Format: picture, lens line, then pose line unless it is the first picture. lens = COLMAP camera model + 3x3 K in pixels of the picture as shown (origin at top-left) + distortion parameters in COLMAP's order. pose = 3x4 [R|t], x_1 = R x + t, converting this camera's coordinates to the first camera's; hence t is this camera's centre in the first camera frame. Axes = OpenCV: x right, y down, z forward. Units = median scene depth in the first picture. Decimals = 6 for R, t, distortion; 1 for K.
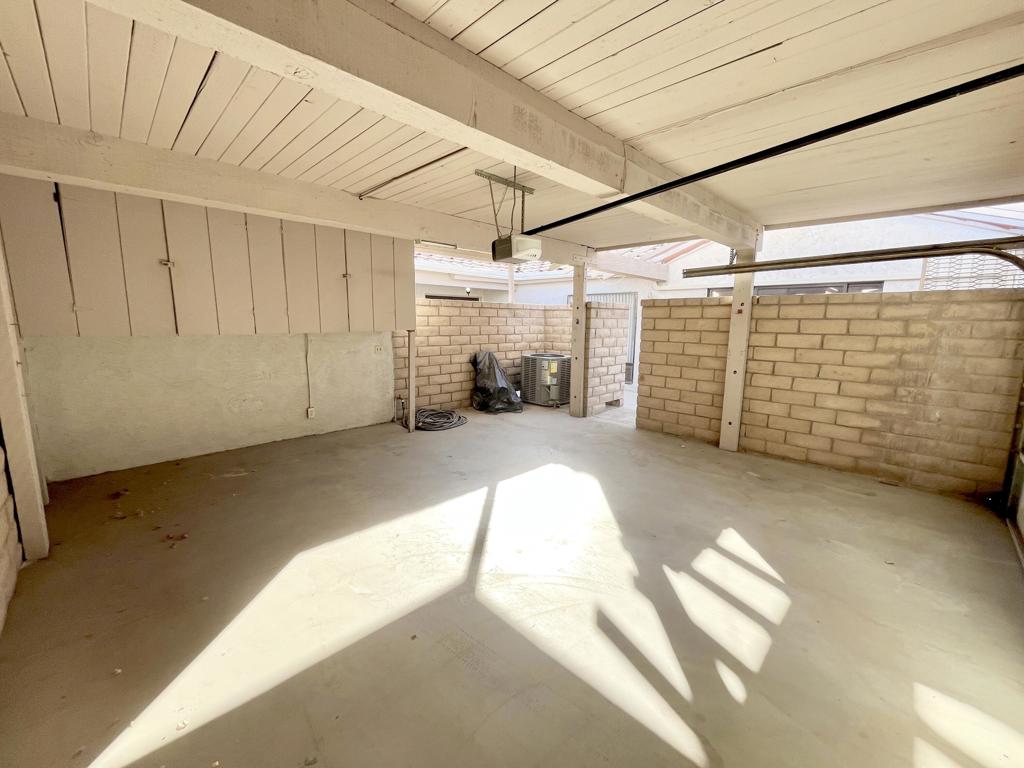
lens RADIAL K [[413.1, 0, 511.3], [0, 413.1, 384.6], [0, 0, 1]] dist [-0.004074, 0.000731]
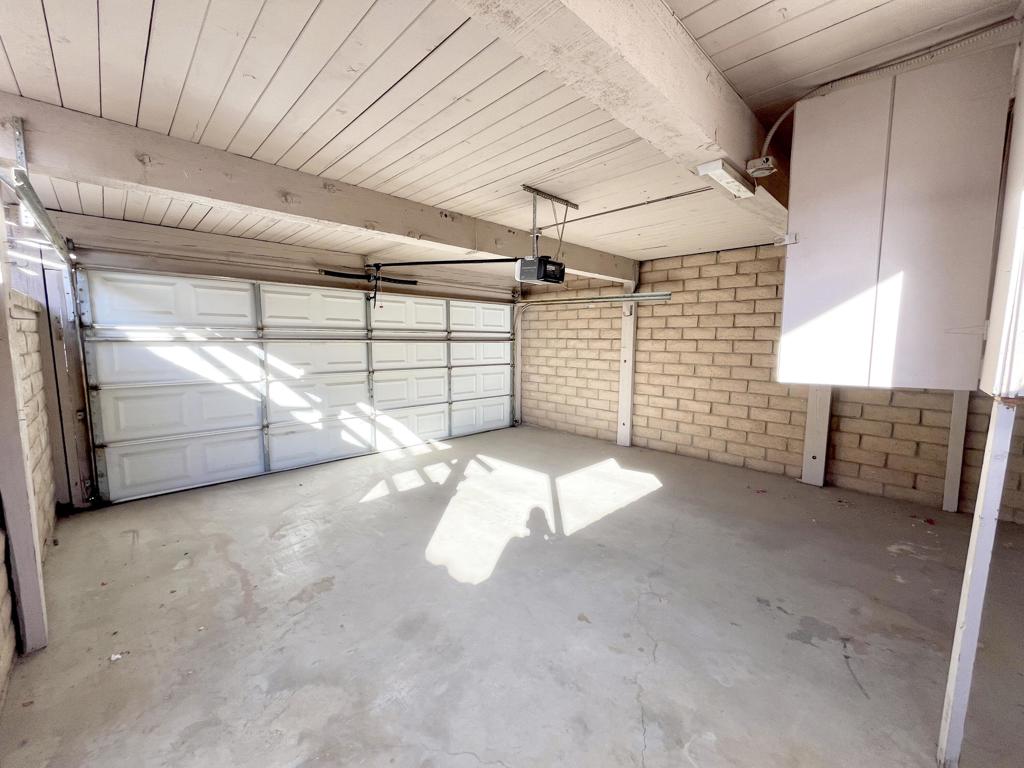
lens RADIAL K [[413.1, 0, 511.3], [0, 413.1, 384.6], [0, 0, 1]] dist [-0.004074, 0.000731]
pose [[-0.999807, -0.018913, 0.005303, 0.070512], [-0.016868, 0.965041, 0.261554, -0.332740], [-0.010064, 0.261414, -0.965174, 2.095916]]
